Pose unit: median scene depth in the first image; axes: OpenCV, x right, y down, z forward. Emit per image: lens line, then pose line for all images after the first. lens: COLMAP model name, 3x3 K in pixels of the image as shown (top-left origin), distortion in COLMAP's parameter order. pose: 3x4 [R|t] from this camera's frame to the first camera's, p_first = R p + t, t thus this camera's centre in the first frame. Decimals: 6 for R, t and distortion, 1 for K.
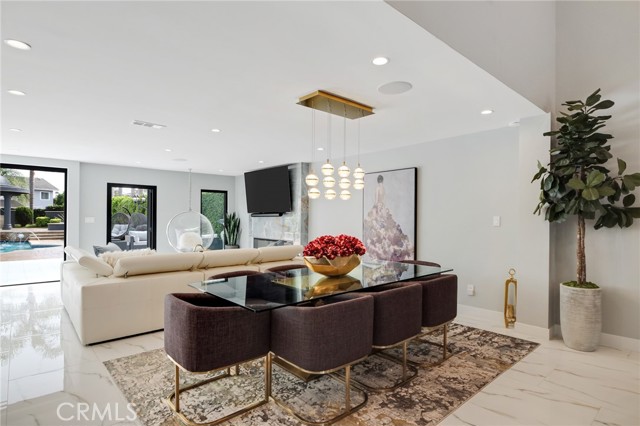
lens RADIAL K [[337.5, 0, 319.9], [0, 337.5, 217.0], [0, 0, 1]] dist [-0.000093, 0.000202]
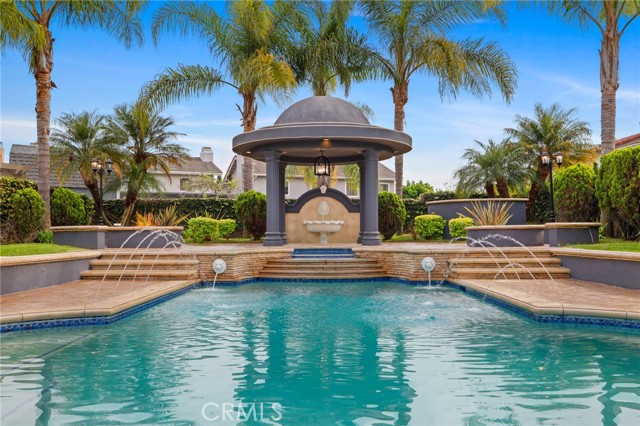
lens RADIAL K [[606.3, 0, 319.1], [0, 606.3, 219.1], [0, 0, 1]] dist [0.062430, 0.000000]
pose [[0.736845, -0.030777, -0.675361, -3.198581], [0.017398, 0.999496, -0.026567, 0.155660], [0.675838, 0.007826, 0.737009, 2.857146]]
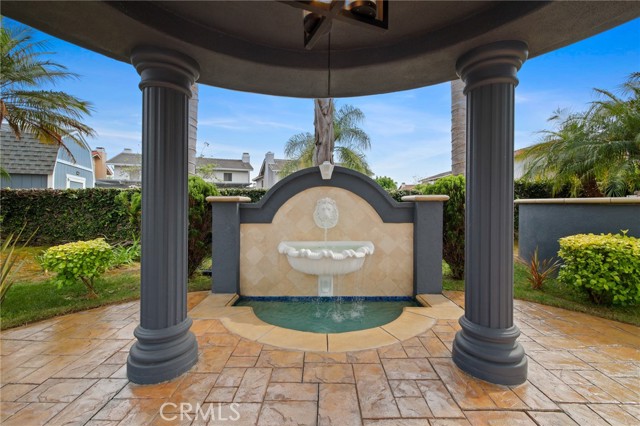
lens RADIAL K [[275.8, 0, 319.5], [0, 275.8, 208.1], [0, 0, 1]] dist [-0.001625, -0.000103]
pose [[0.738054, 0.004093, -0.674729, -6.089647], [0.009555, 0.999818, 0.016517, -0.118446], [0.674674, -0.018638, 0.737881, 6.030943]]
